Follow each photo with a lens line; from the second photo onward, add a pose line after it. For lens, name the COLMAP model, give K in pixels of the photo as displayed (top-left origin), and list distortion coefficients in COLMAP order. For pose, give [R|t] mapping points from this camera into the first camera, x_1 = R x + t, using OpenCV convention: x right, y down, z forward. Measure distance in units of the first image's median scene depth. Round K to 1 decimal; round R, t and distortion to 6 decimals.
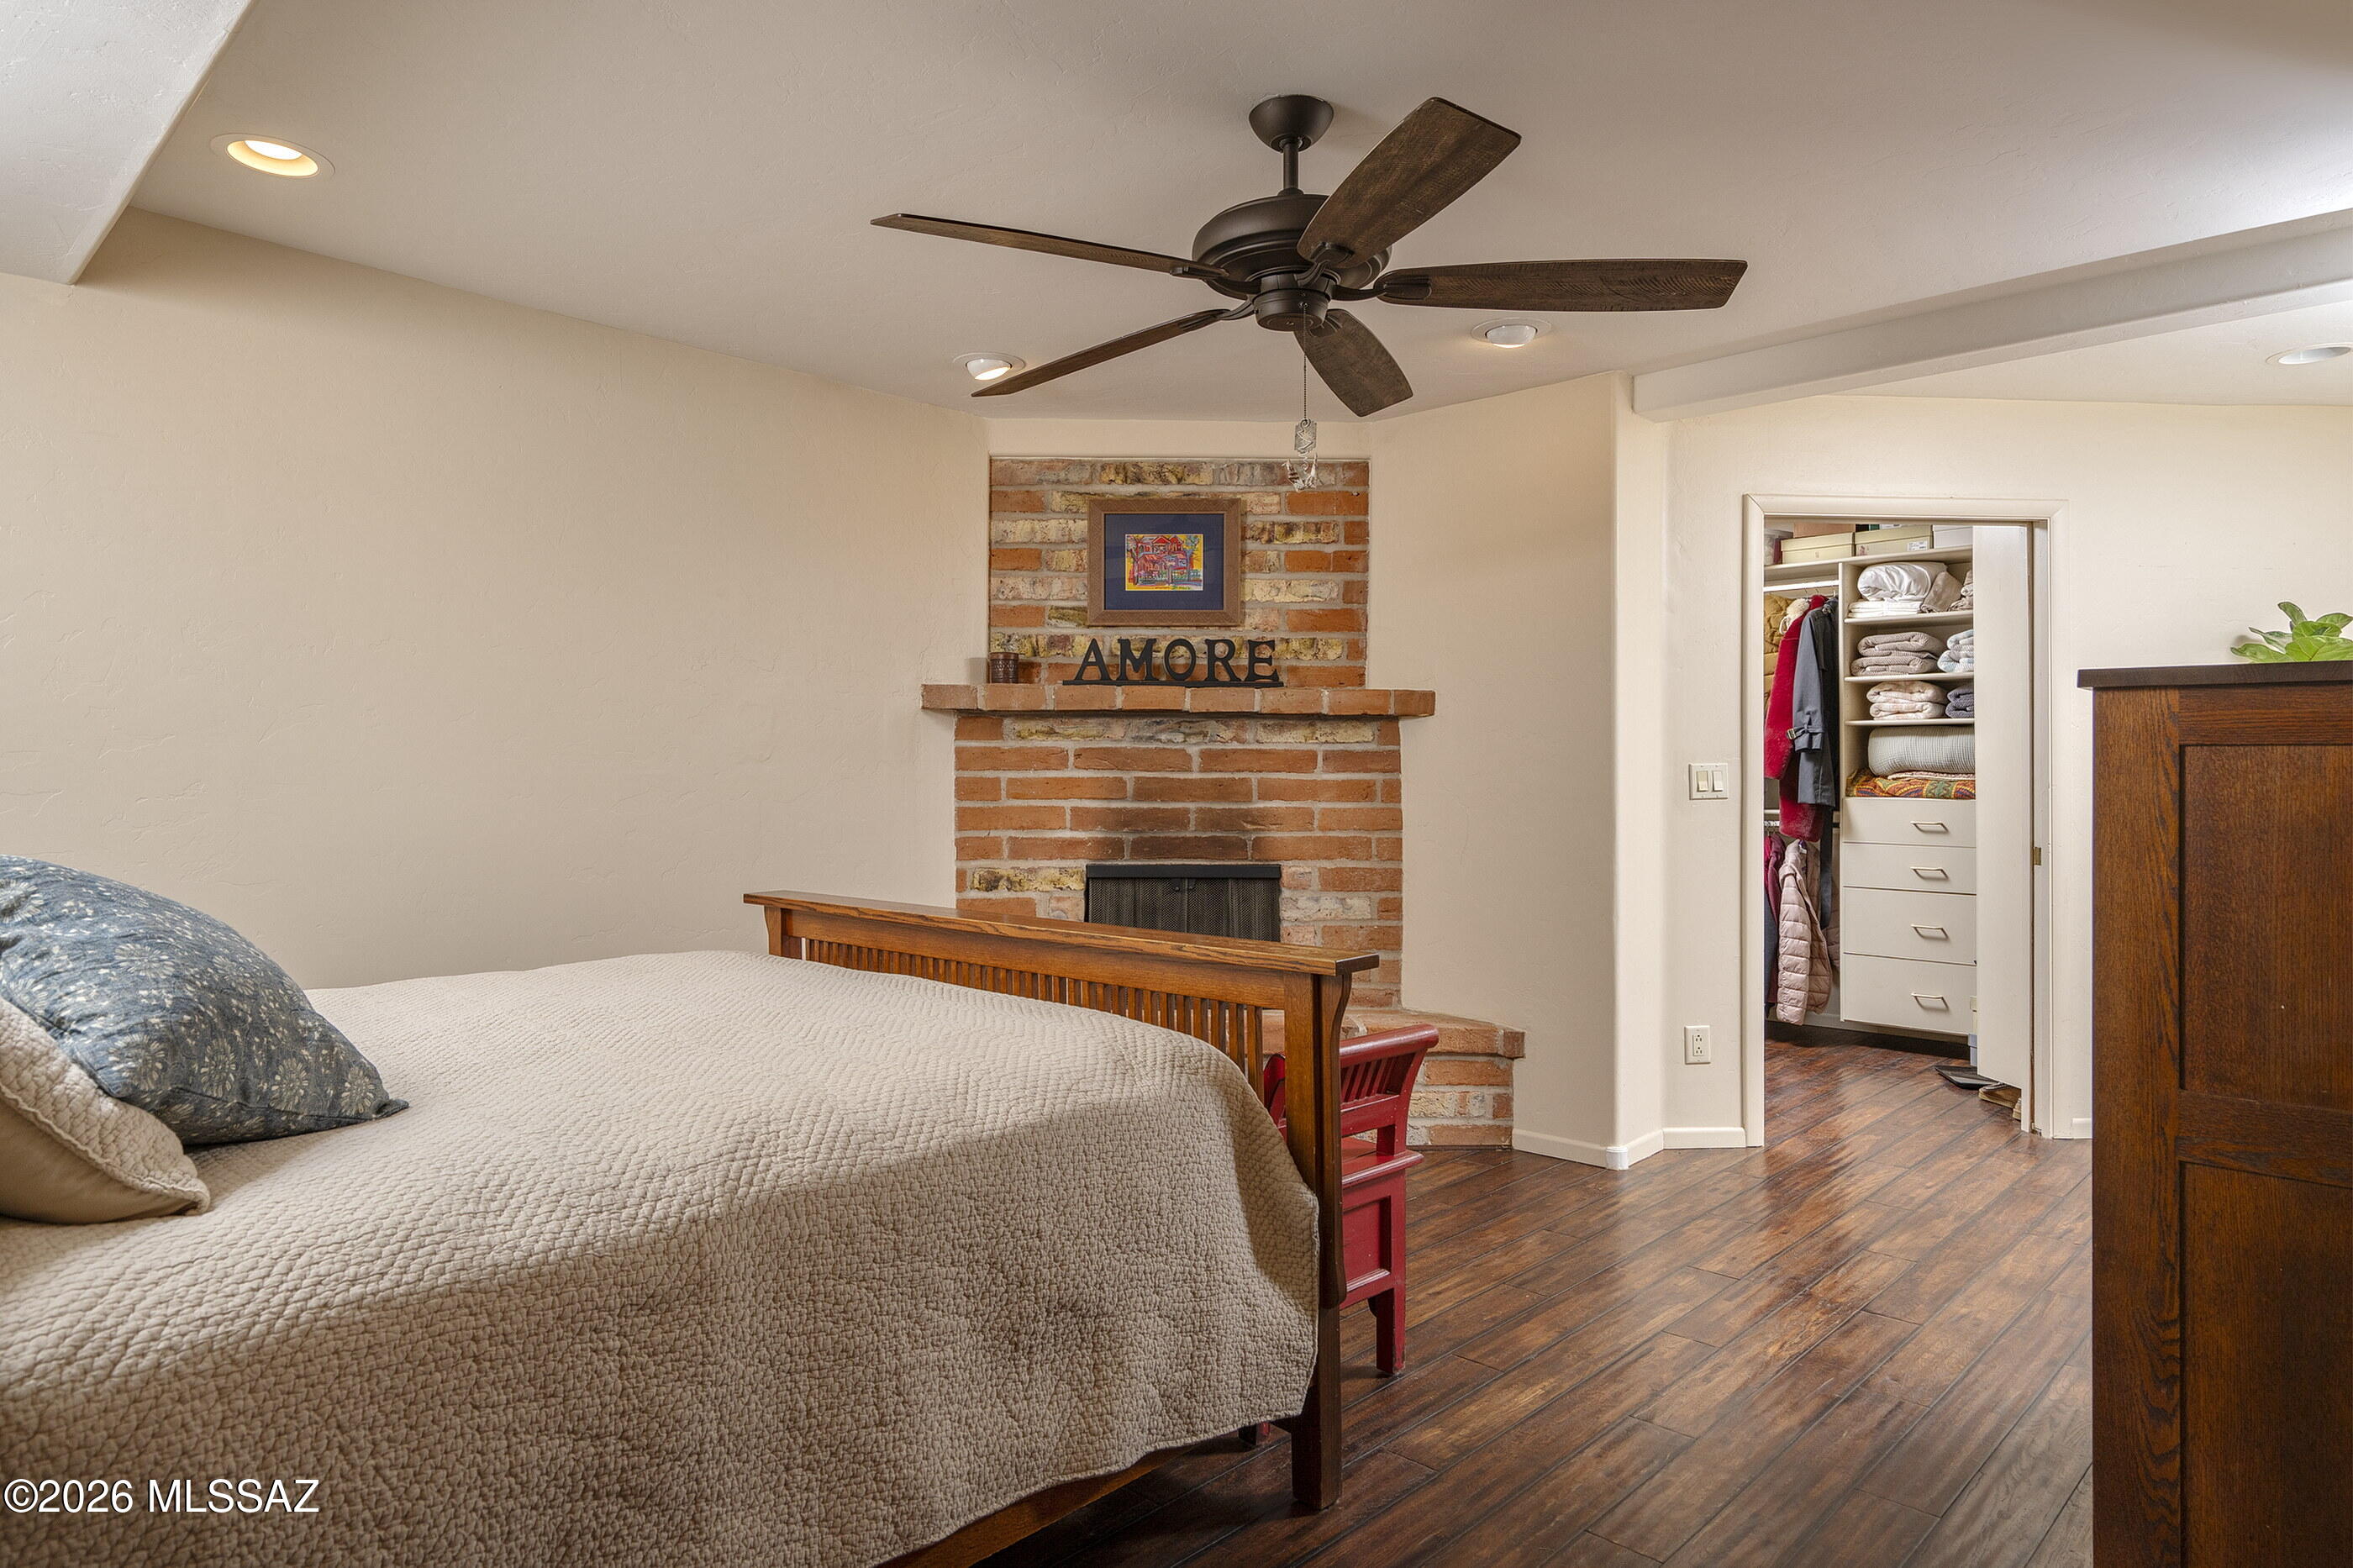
lens RADIAL K [[1390.1, 0, 1176.5], [0, 1390.1, 784.0], [0, 0, 1]] dist [-0.000182, 0.000574]
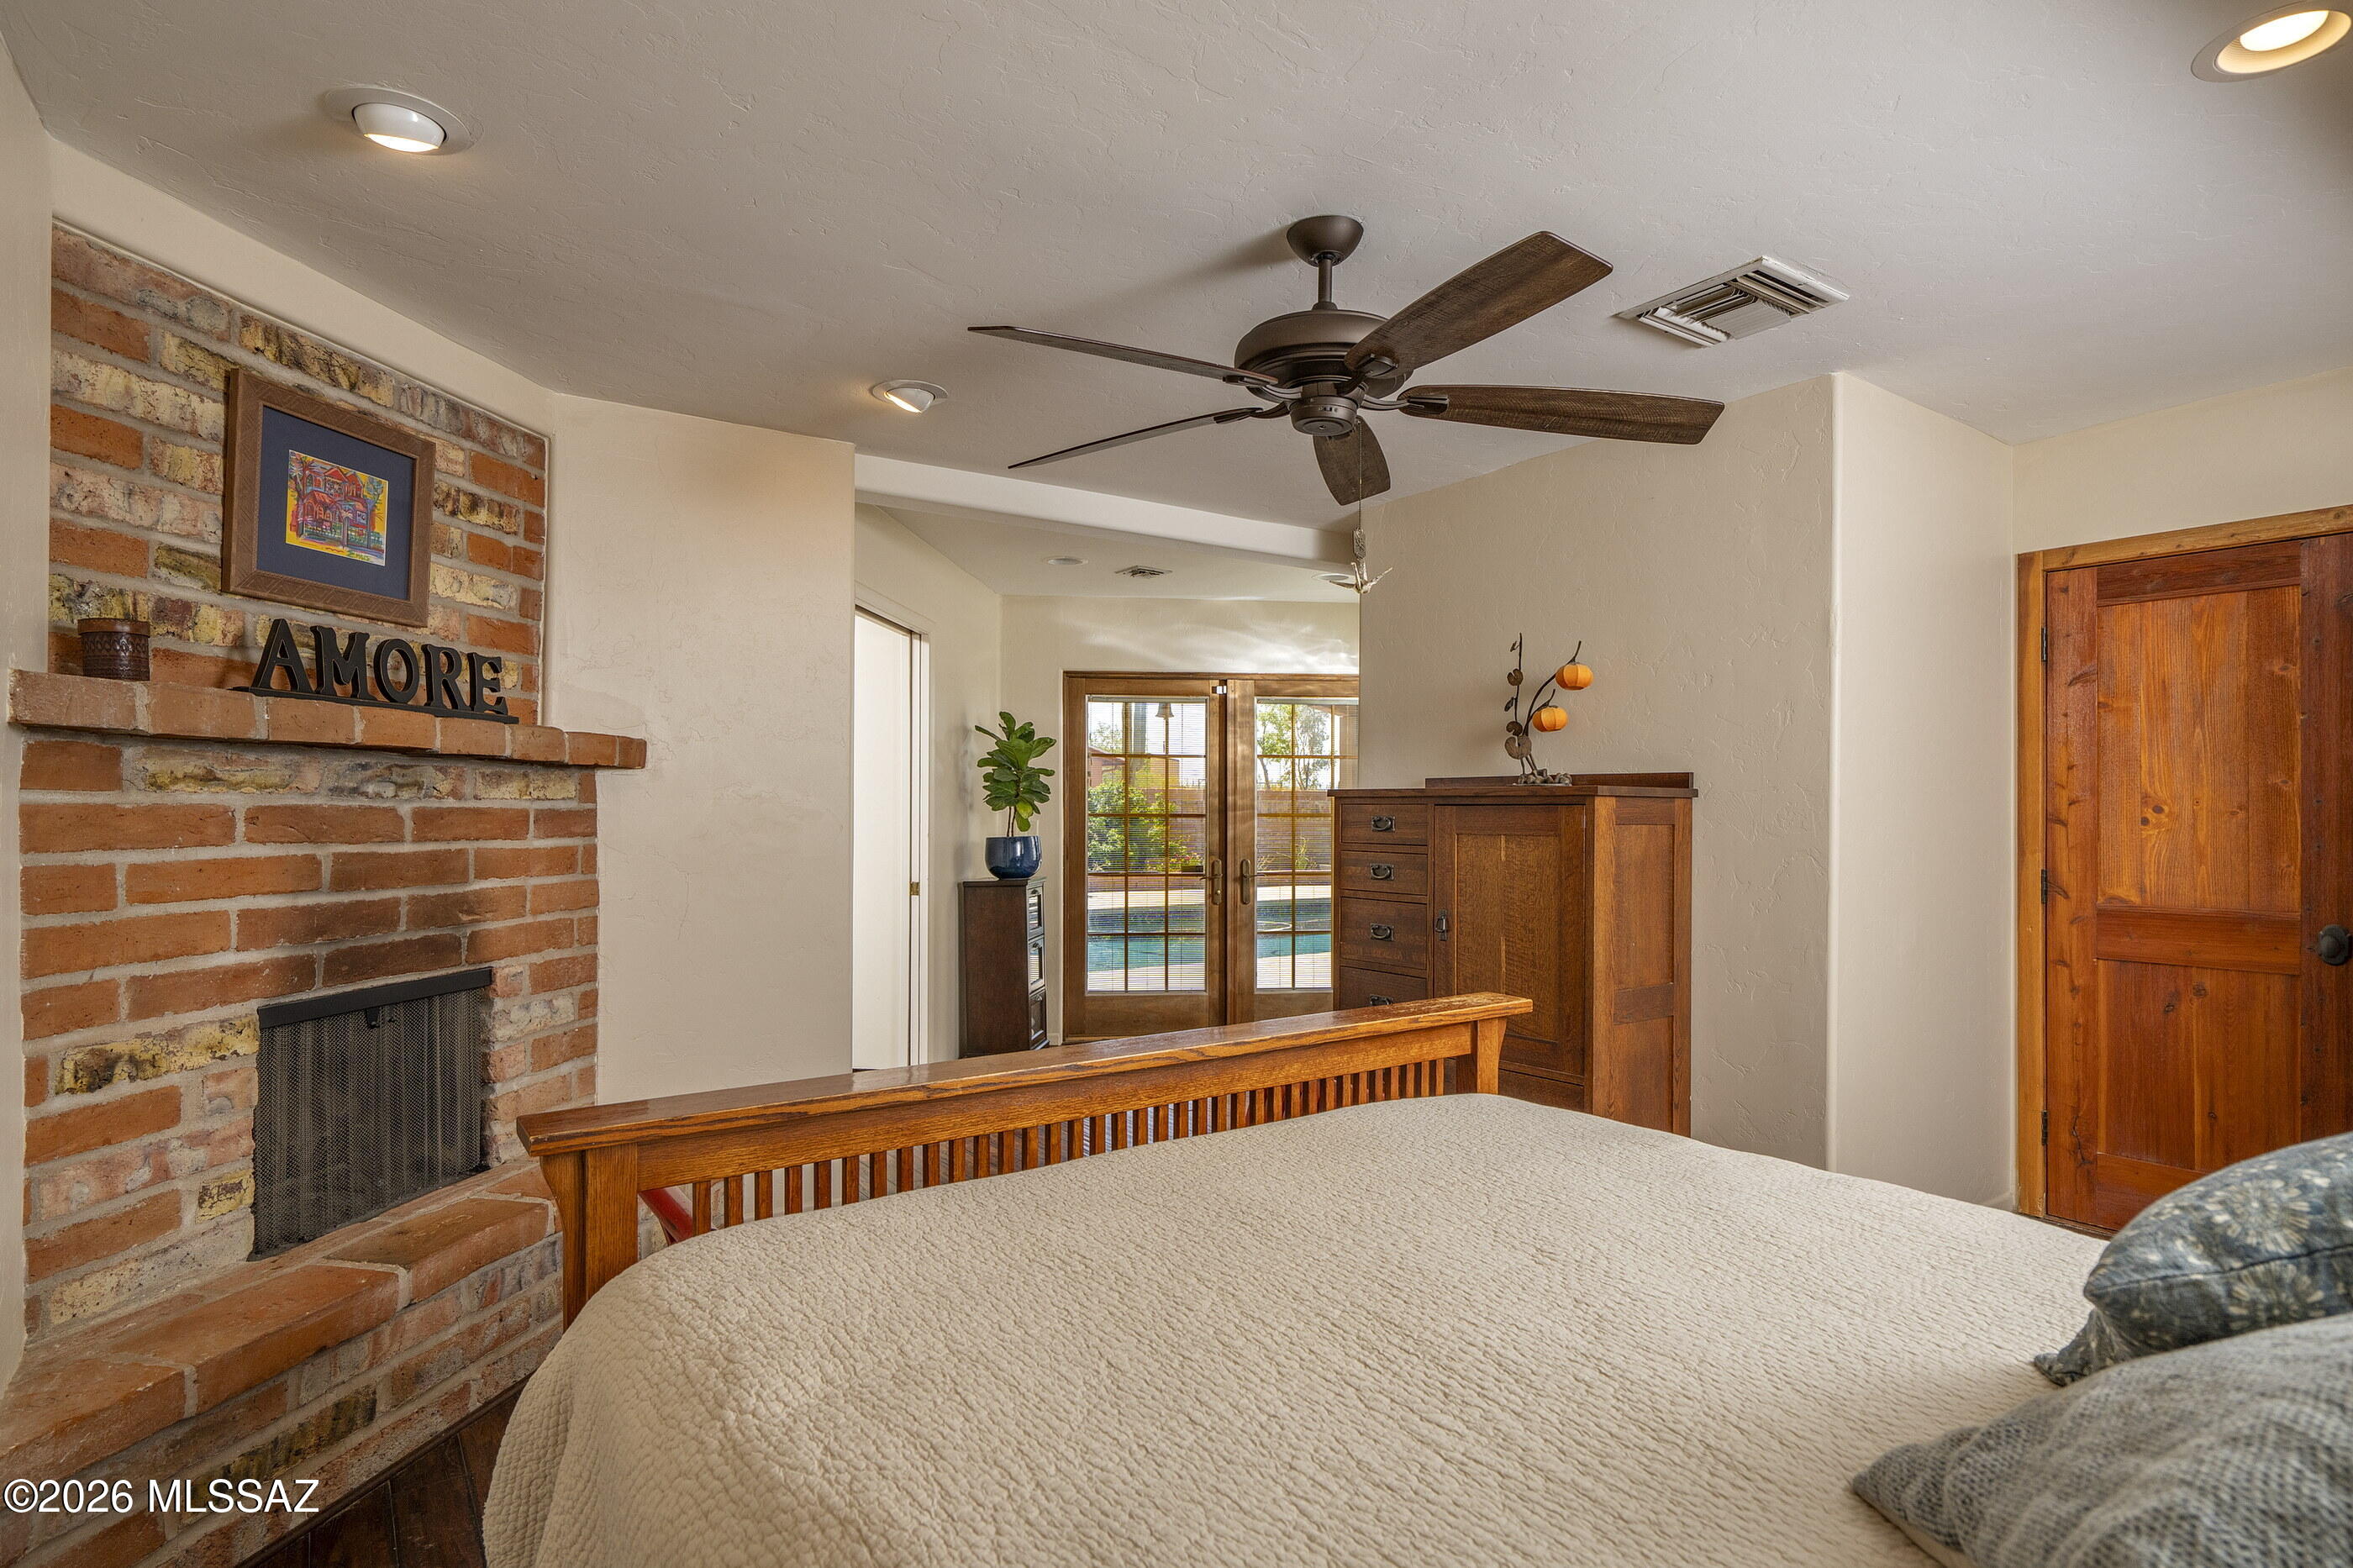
lens RADIAL K [[1261.4, 0, 1178.0], [0, 1261.4, 827.7], [0, 0, 1]] dist [0.002904, 0.000878]
pose [[0.193274, -0.016067, 0.981013, -0.502825], [0.003236, 0.999871, 0.015739, -0.023769], [-0.981139, 0.000133, 0.193301, 0.520732]]
